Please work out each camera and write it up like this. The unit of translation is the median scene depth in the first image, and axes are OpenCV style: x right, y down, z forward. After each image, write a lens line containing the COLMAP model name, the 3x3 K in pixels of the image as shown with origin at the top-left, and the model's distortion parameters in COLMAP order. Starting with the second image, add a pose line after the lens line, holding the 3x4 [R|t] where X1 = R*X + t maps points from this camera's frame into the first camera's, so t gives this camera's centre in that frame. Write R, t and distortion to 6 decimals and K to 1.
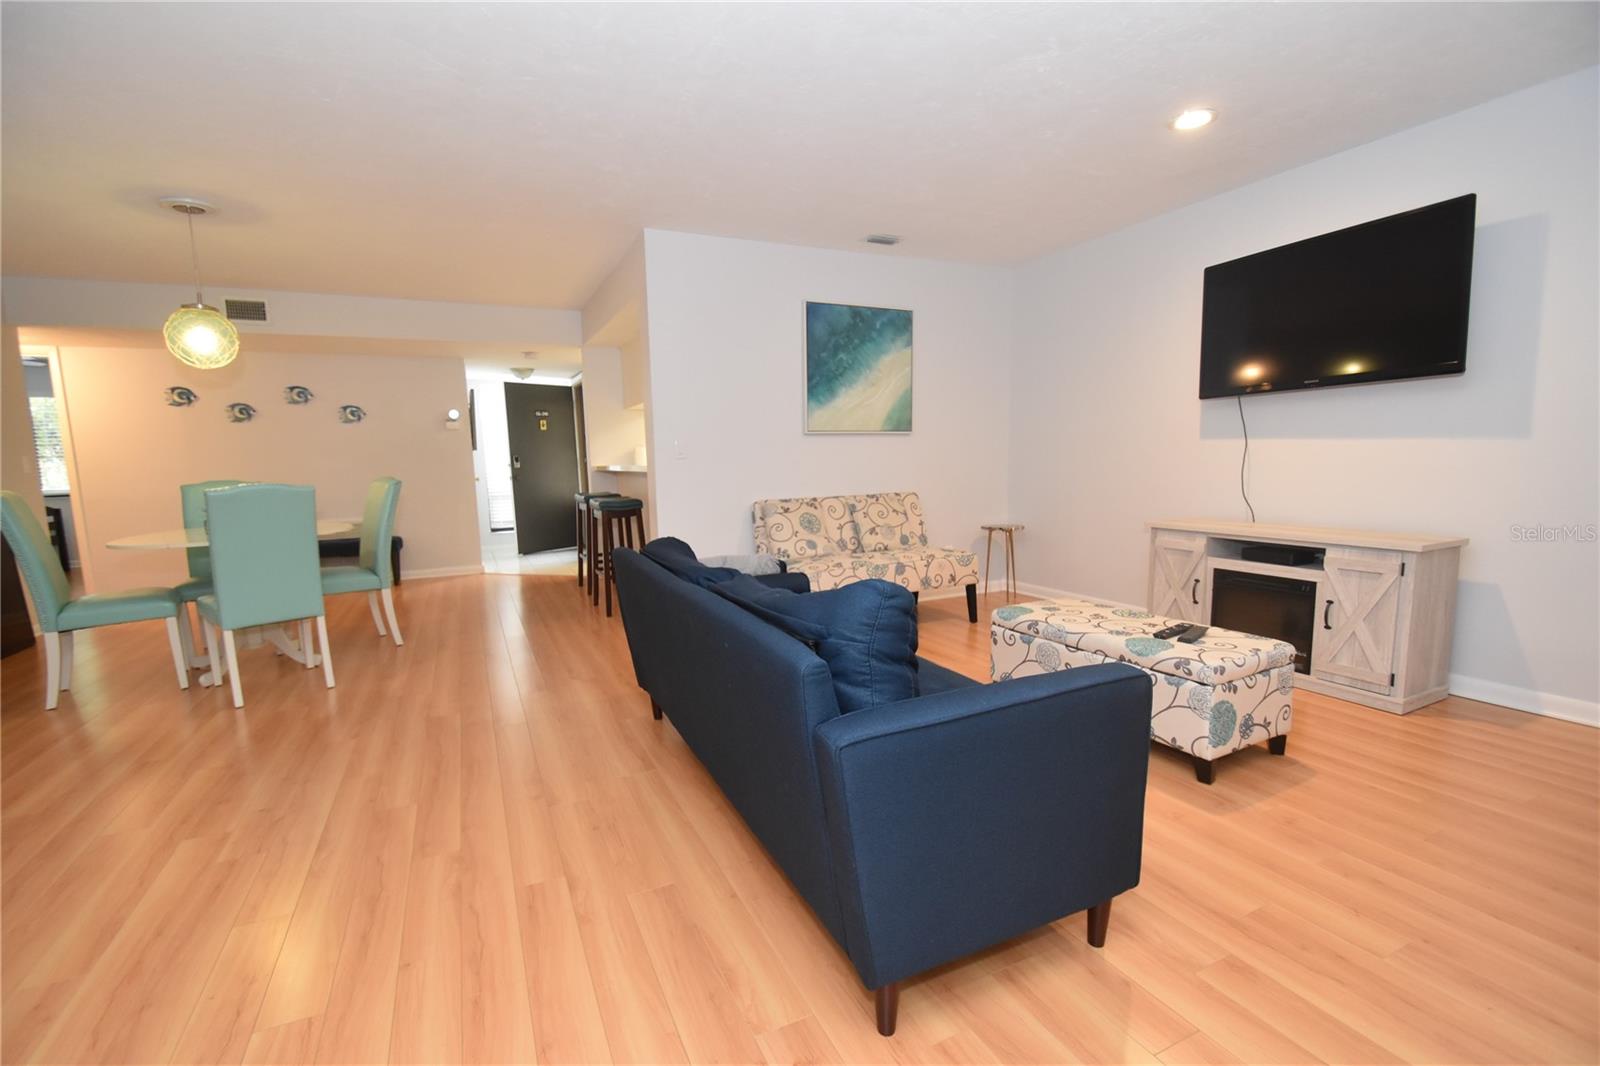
lens RADIAL K [[700.2, 0, 794.9], [0, 700.2, 541.4], [0, 0, 1]] dist [-0.010378, -0.001197]
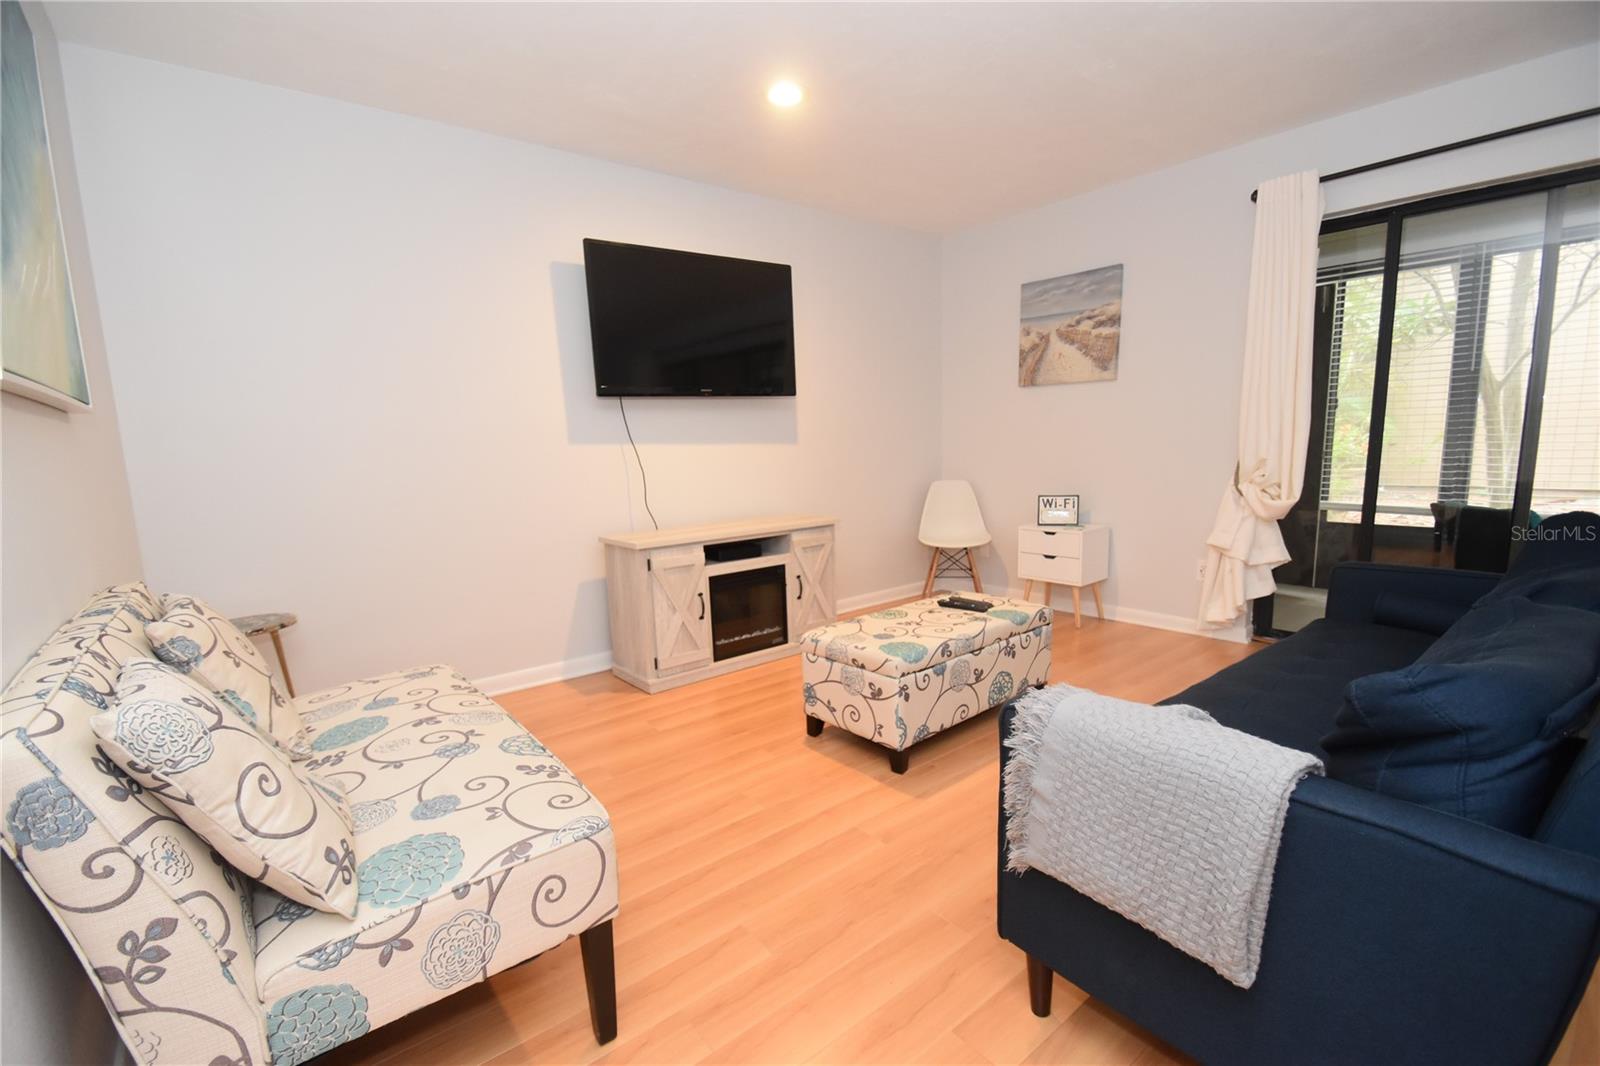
lens RADIAL K [[700.2, 0, 796.3], [0, 700.2, 541.2], [0, 0, 1]] dist [-0.010378, -0.001197]
pose [[-0.212591, -0.110633, 0.970858, -0.396788], [0.155853, 0.977011, 0.145462, -0.147230], [-0.964632, 0.182235, -0.190462, 1.194495]]
